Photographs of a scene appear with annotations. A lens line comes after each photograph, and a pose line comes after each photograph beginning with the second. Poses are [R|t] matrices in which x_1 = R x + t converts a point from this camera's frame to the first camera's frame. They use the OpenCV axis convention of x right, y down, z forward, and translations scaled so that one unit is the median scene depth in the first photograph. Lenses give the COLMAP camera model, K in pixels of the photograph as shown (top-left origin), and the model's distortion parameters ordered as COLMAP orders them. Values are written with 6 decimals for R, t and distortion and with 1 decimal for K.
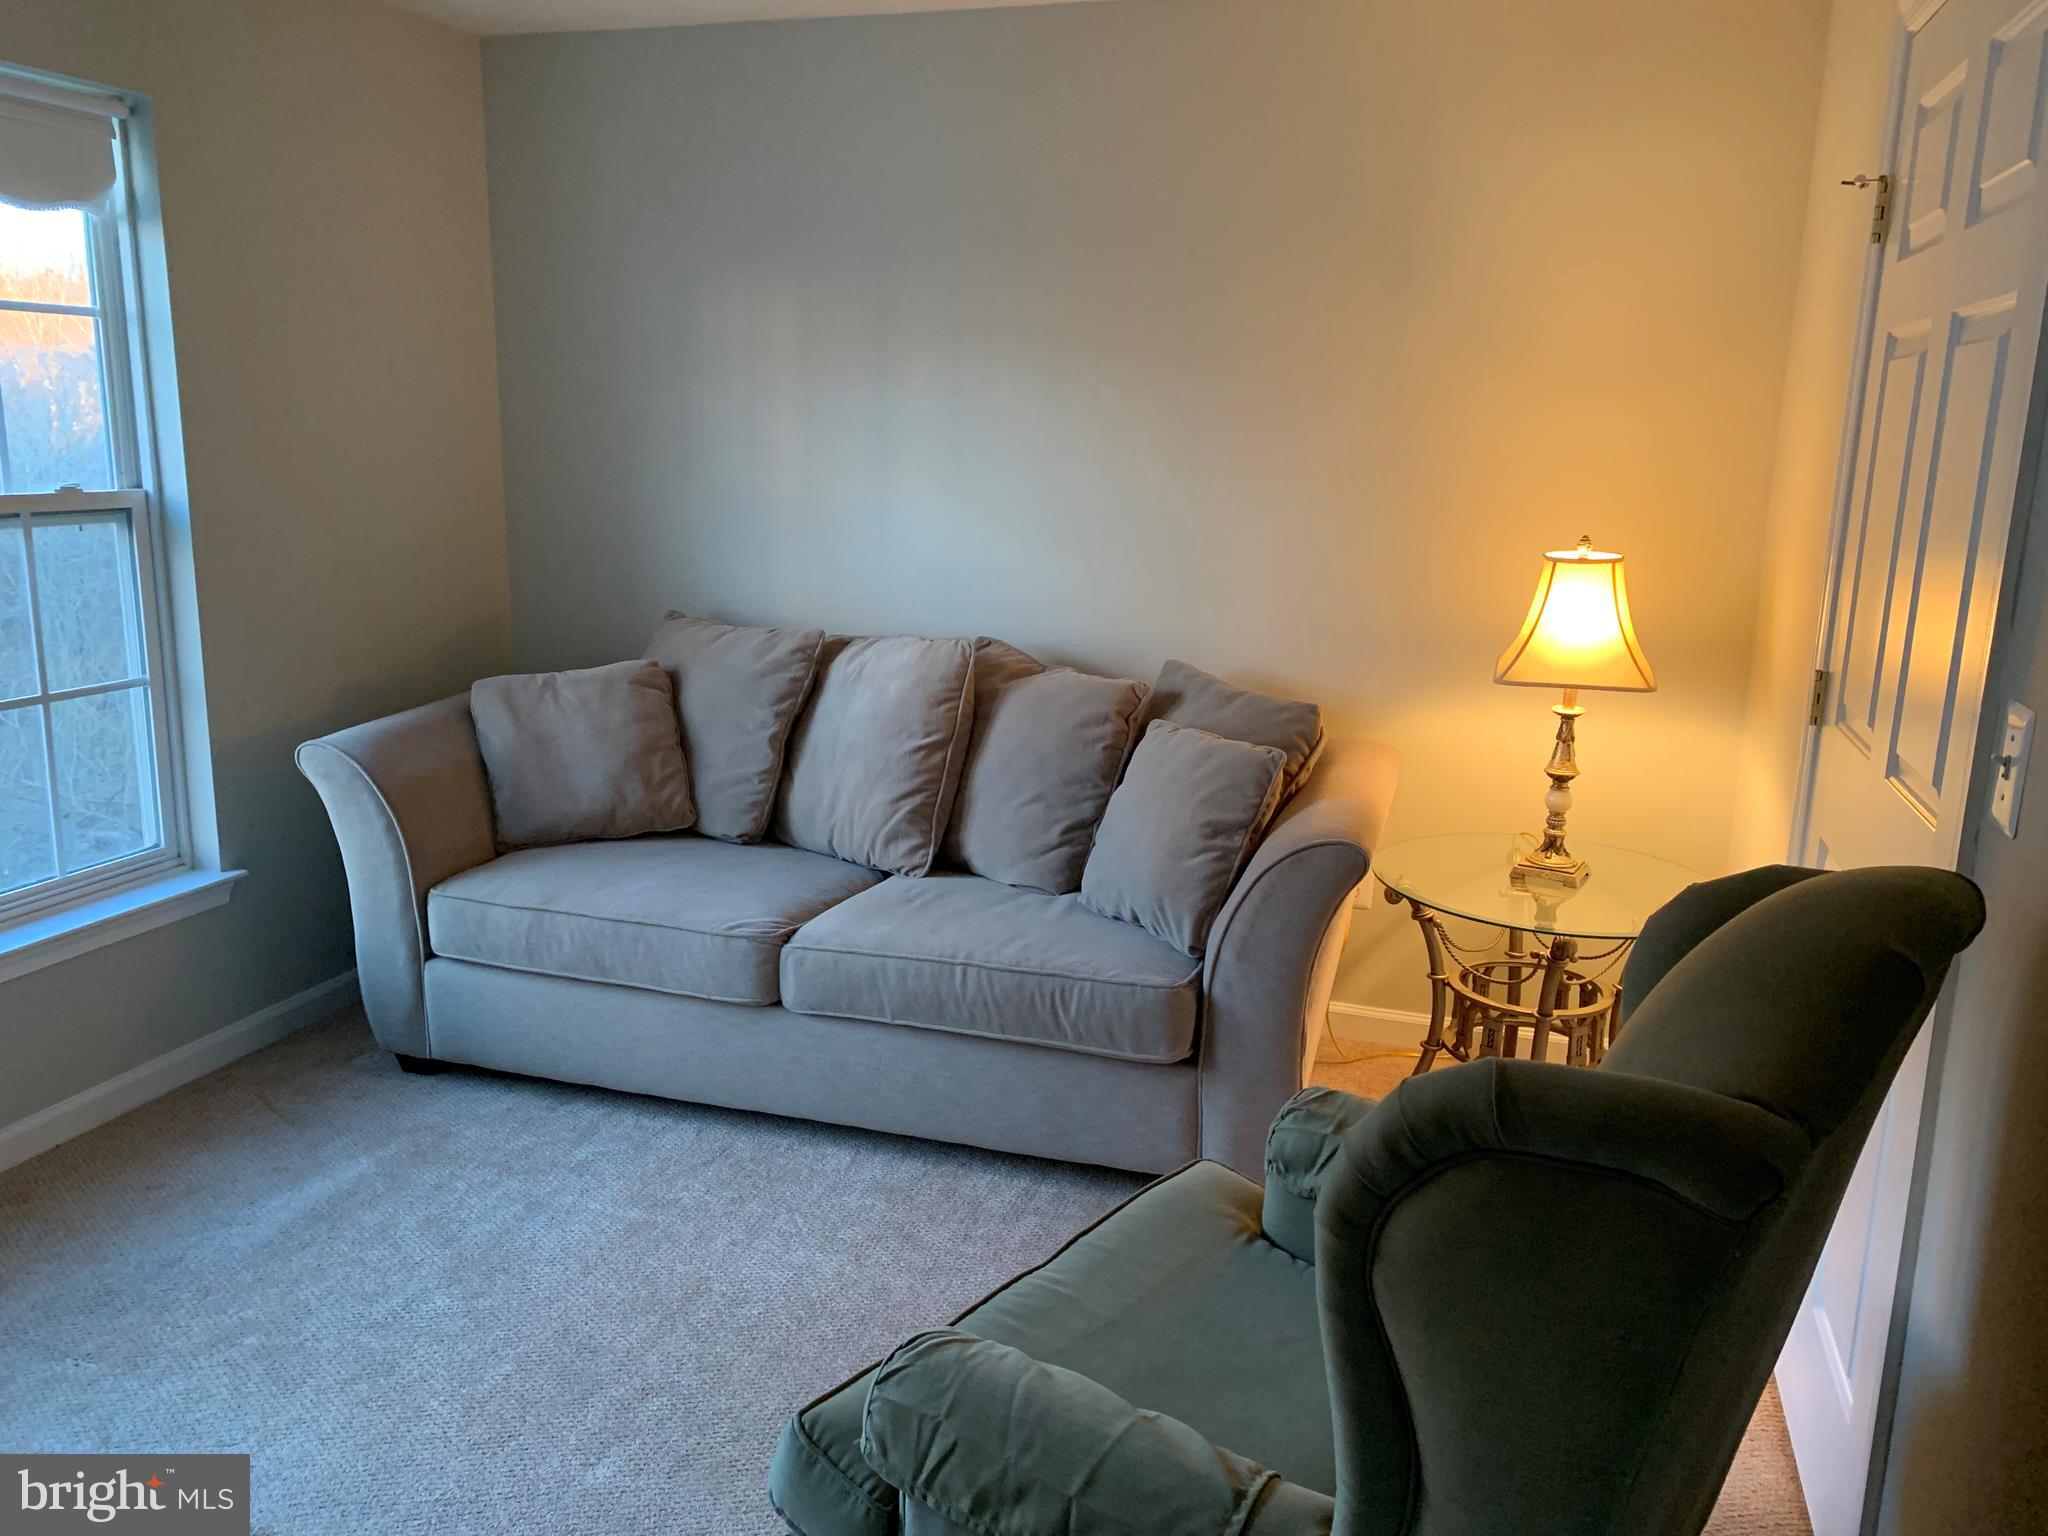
lens RADIAL K [[1545.7, 0, 1025.4], [0, 1545.7, 757.6], [0, 0, 1]] dist [0.044225, -0.055003]
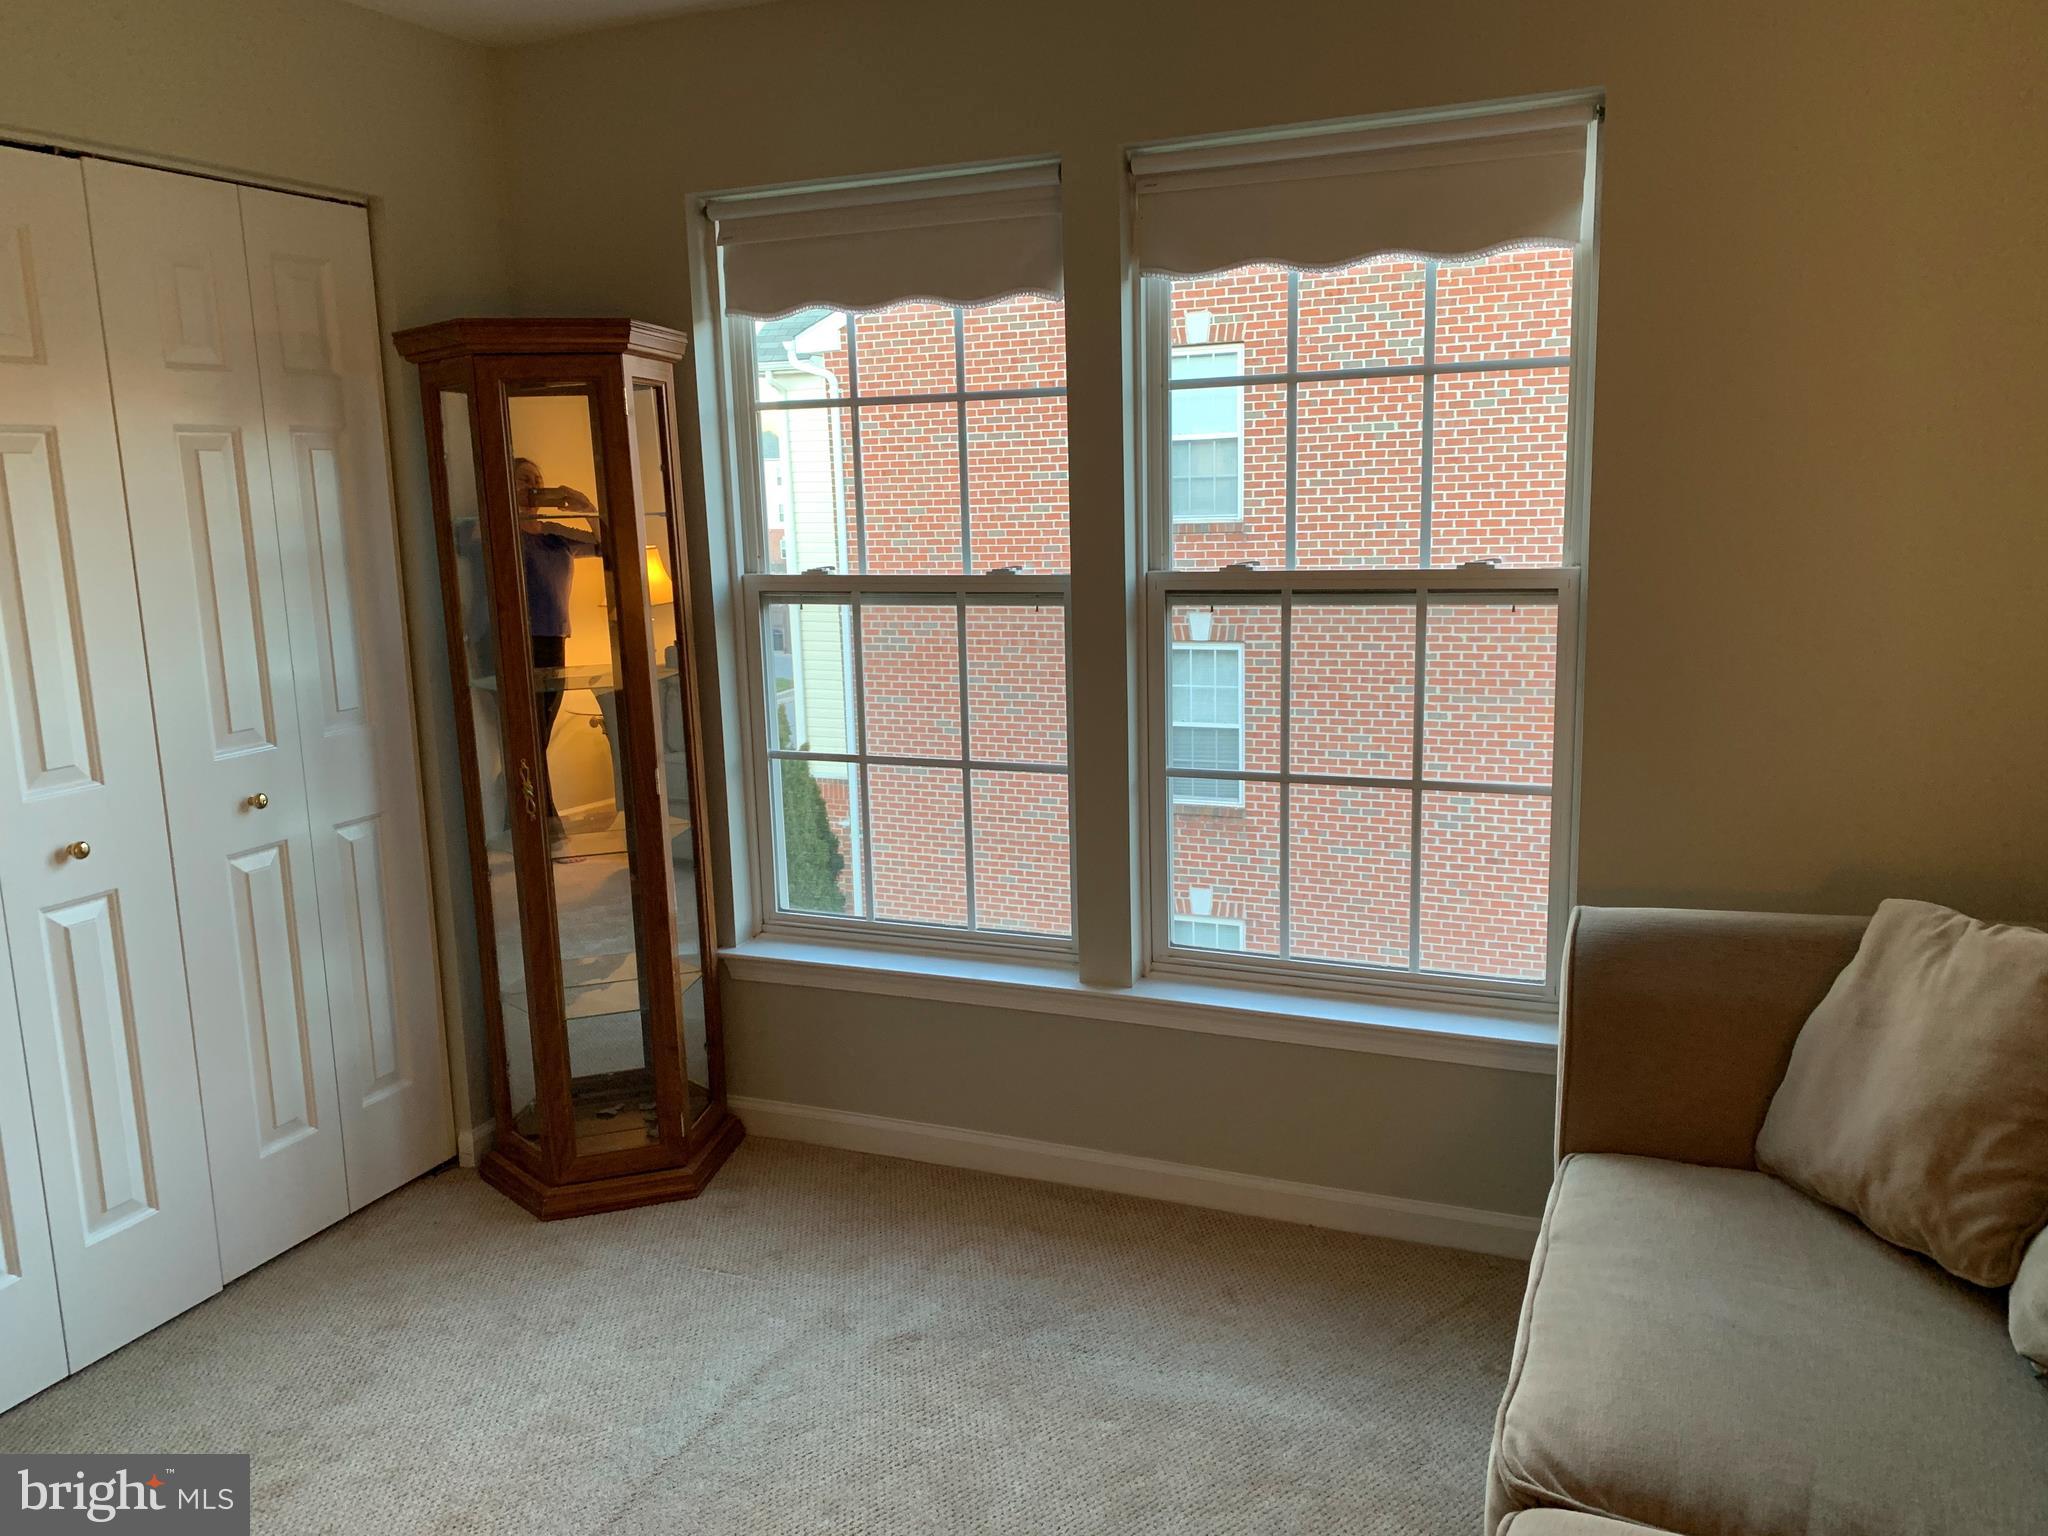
lens RADIAL K [[1545.7, 0, 1029.6], [0, 1545.7, 779.0], [0, 0, 1]] dist [0.044225, -0.055003]
pose [[-0.087398, 0.177233, -0.980281, 0.325282], [-0.179314, 0.965174, 0.190489, -0.184971], [0.979902, 0.192426, -0.052574, 0.852113]]
